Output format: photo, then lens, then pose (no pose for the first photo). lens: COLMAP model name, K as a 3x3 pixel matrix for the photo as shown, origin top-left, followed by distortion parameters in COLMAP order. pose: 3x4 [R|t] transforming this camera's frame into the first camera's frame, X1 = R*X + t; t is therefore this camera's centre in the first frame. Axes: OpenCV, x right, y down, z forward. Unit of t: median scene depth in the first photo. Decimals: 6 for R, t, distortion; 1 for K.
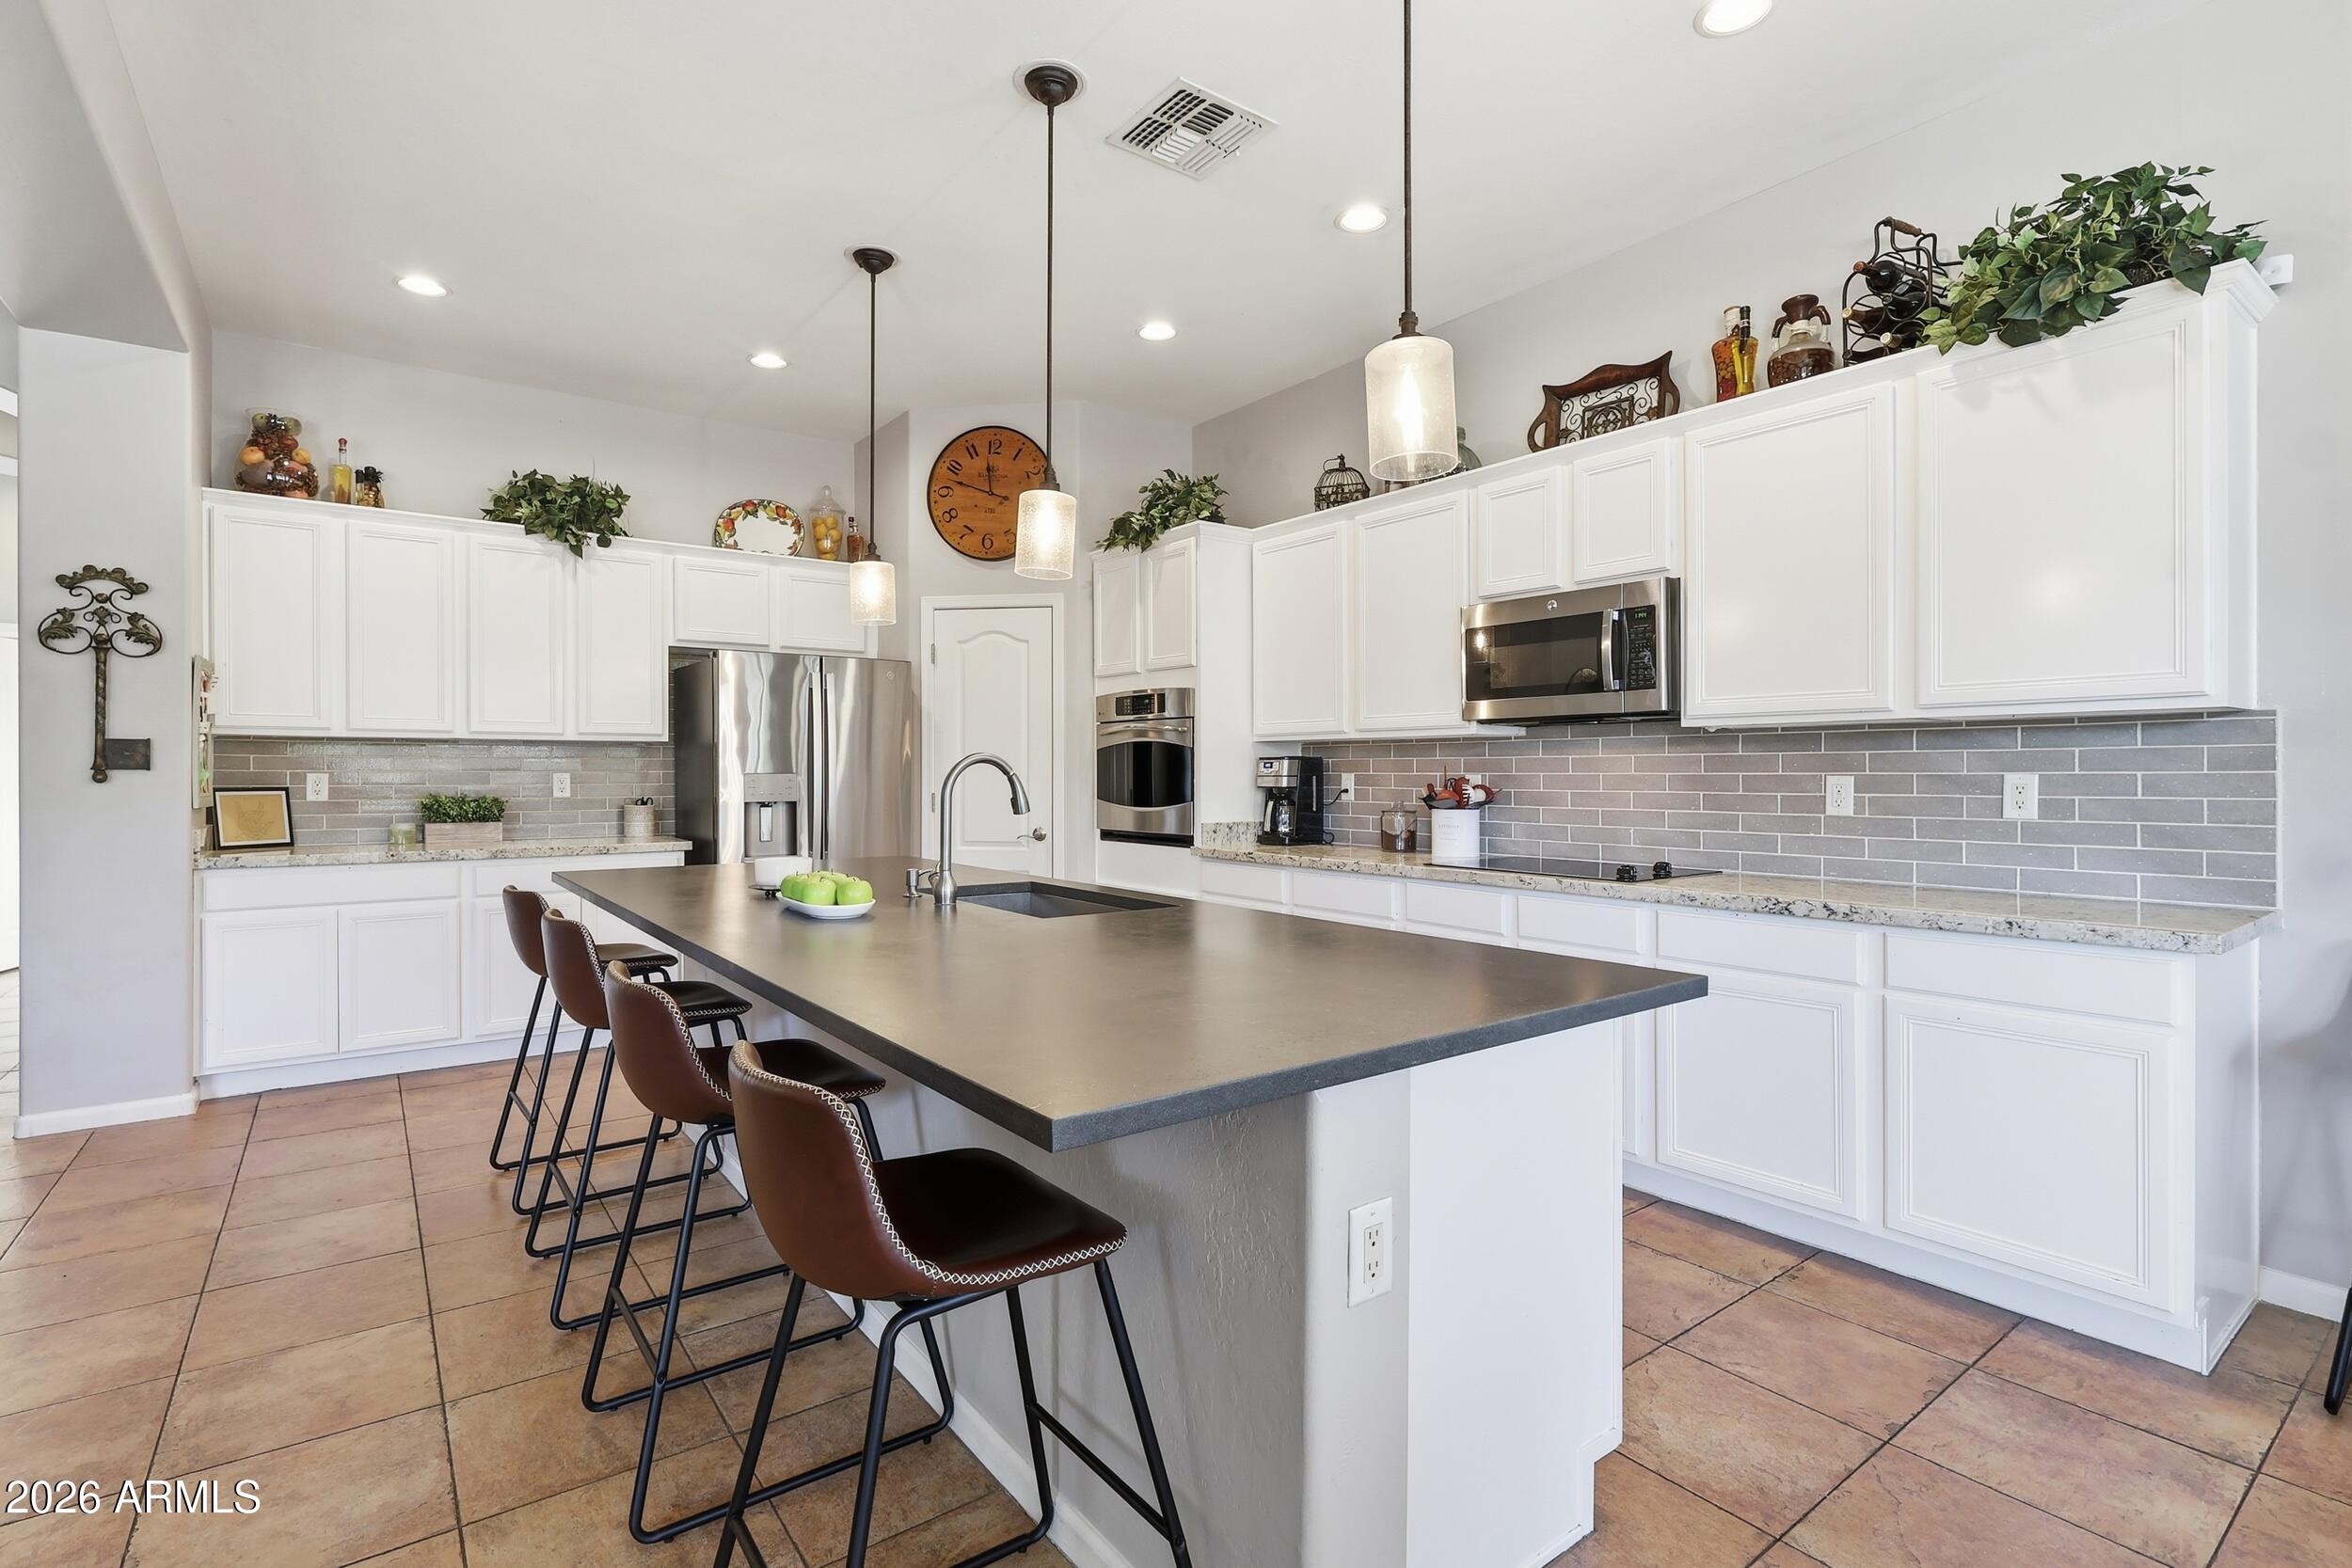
lens RADIAL K [[1079.4, 0, 1164.3], [0, 1079.4, 779.0], [0, 0, 1]] dist [-0.002134, -0.000875]
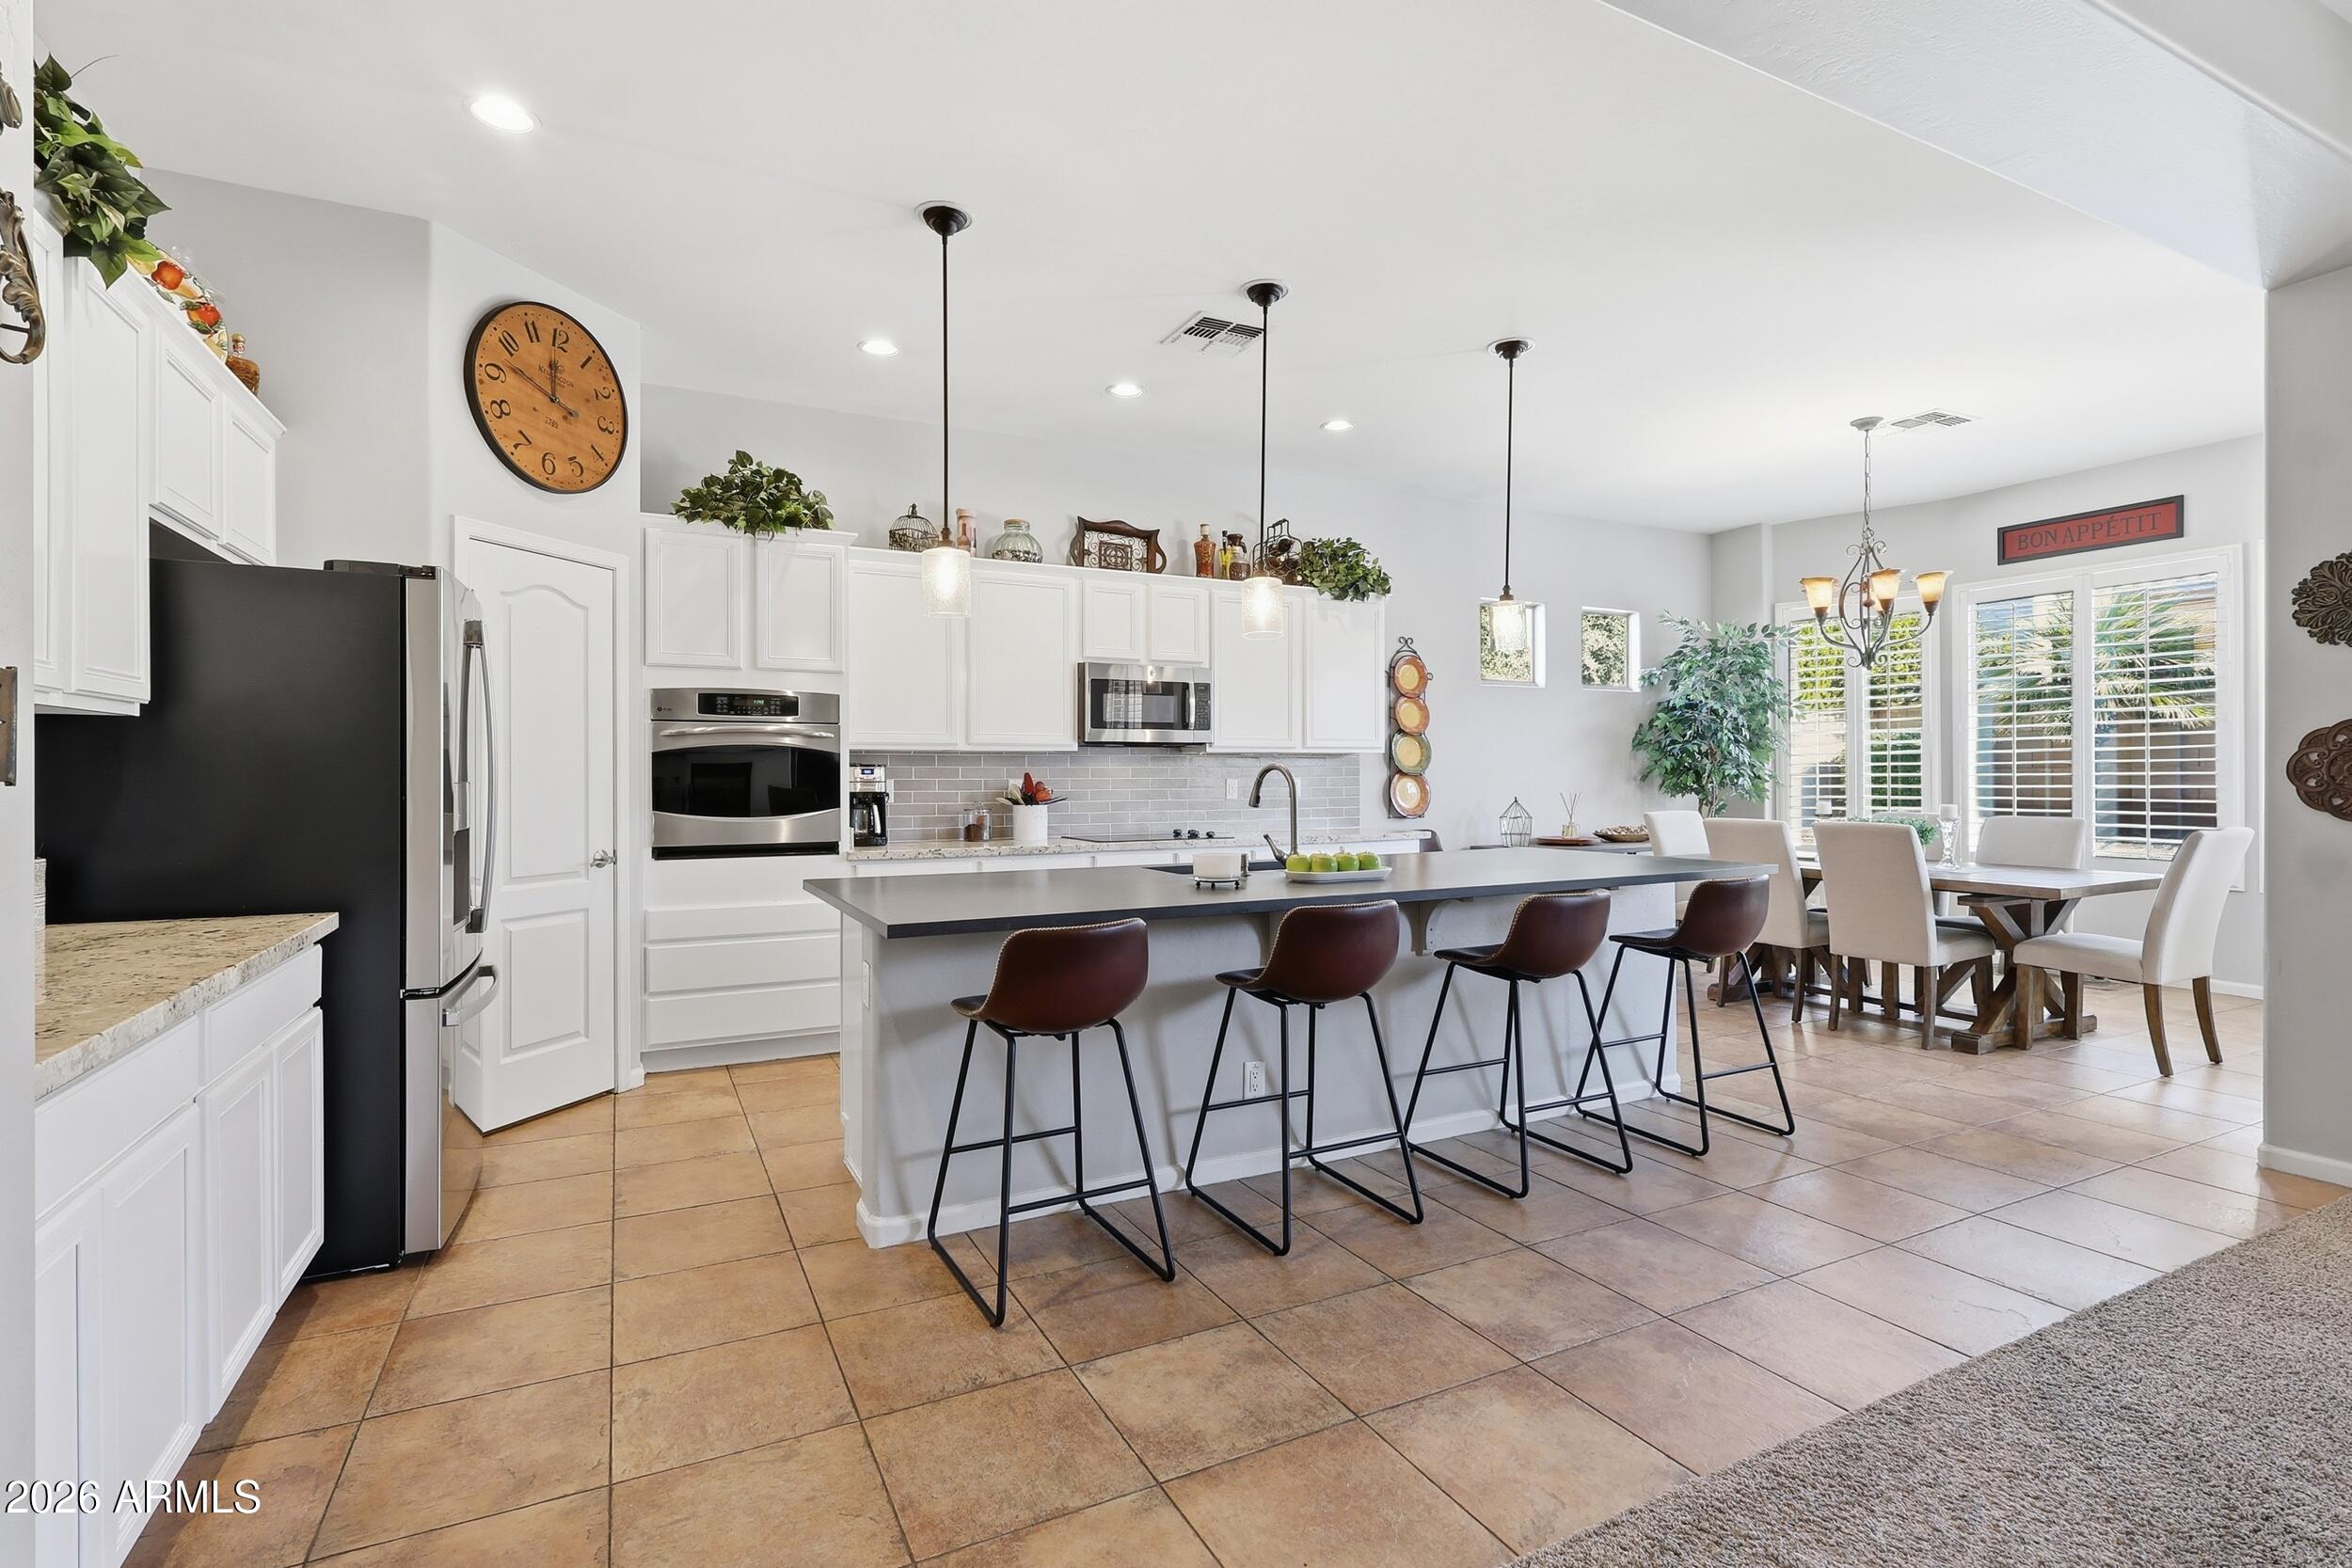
lens RADIAL K [[1079.4, 0, 1156.3], [0, 1079.4, 774.6], [0, 0, 1]] dist [-0.002134, -0.000875]
pose [[0.184172, -0.000147, 0.982894, -1.132751], [0.008050, 0.999967, -0.001359, -0.007973], [-0.982861, 0.008162, 0.184167, 0.652251]]
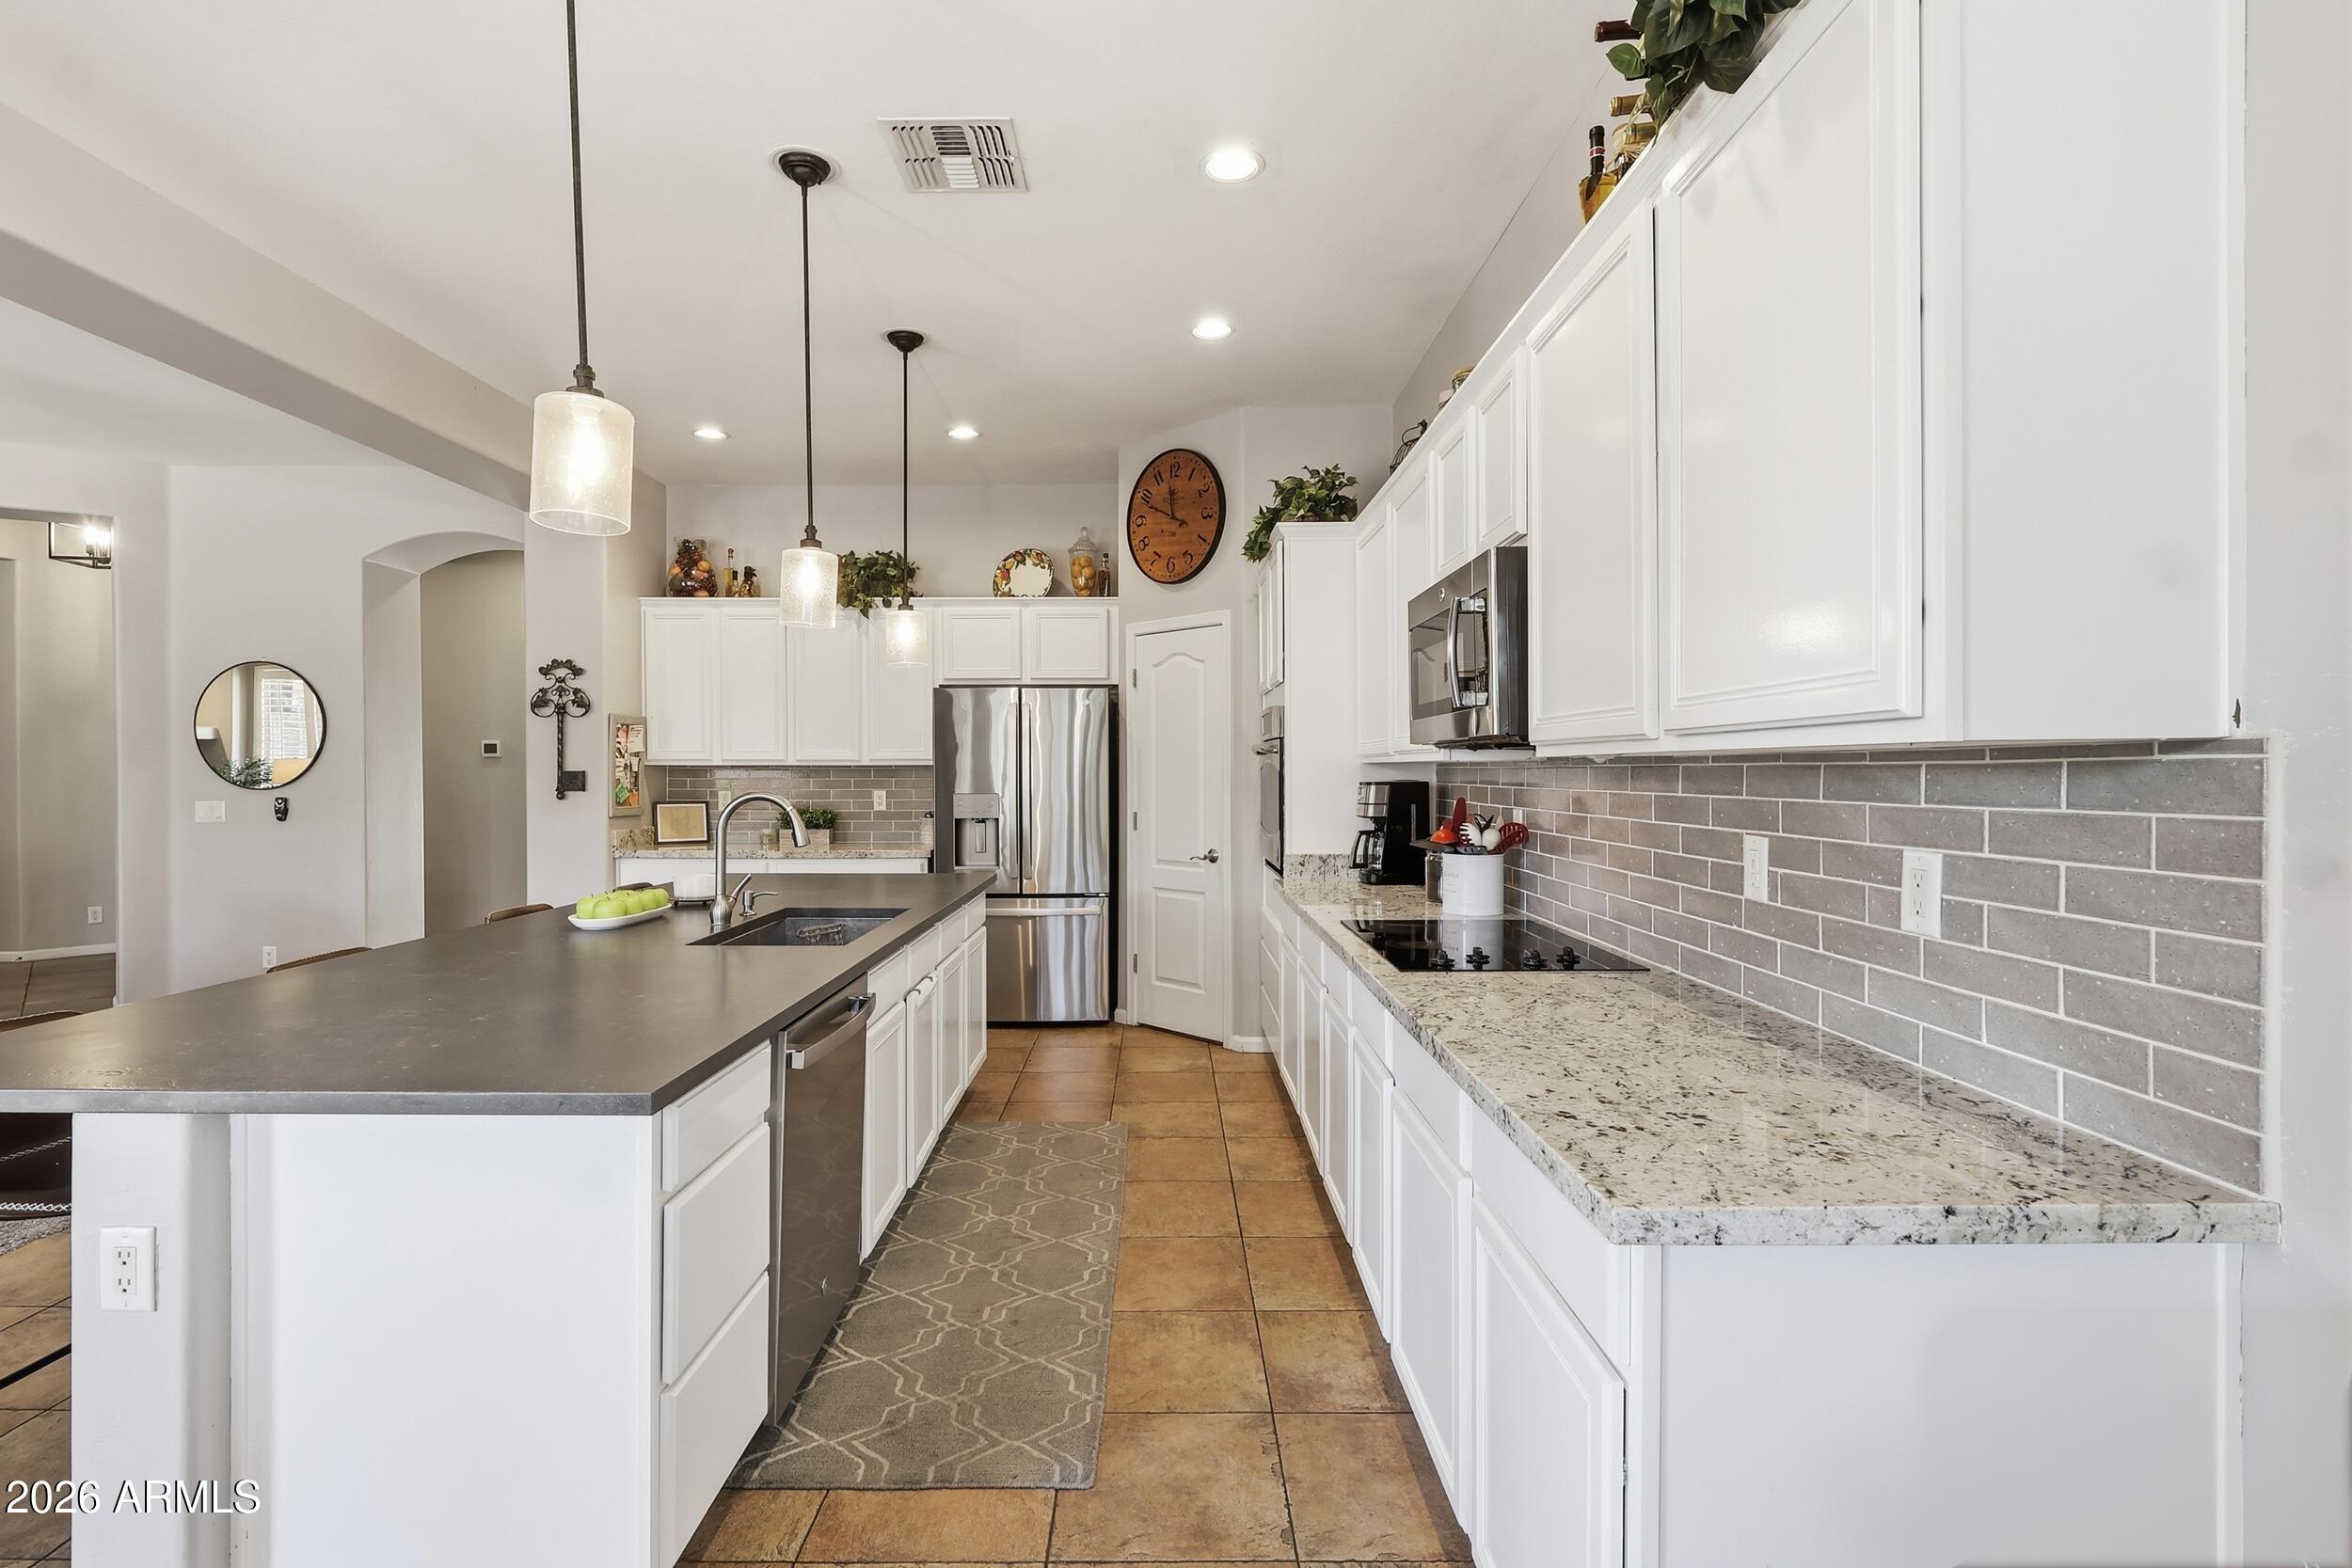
lens RADIAL K [[1079.4, 0, 1164.4], [0, 1079.4, 788.4], [0, 0, 1]] dist [-0.002134, -0.000875]
pose [[0.805277, 0.008812, -0.592834, 0.608042], [-0.003096, 0.999938, 0.010658, -0.030671], [0.592891, -0.006748, 0.805254, 0.255837]]
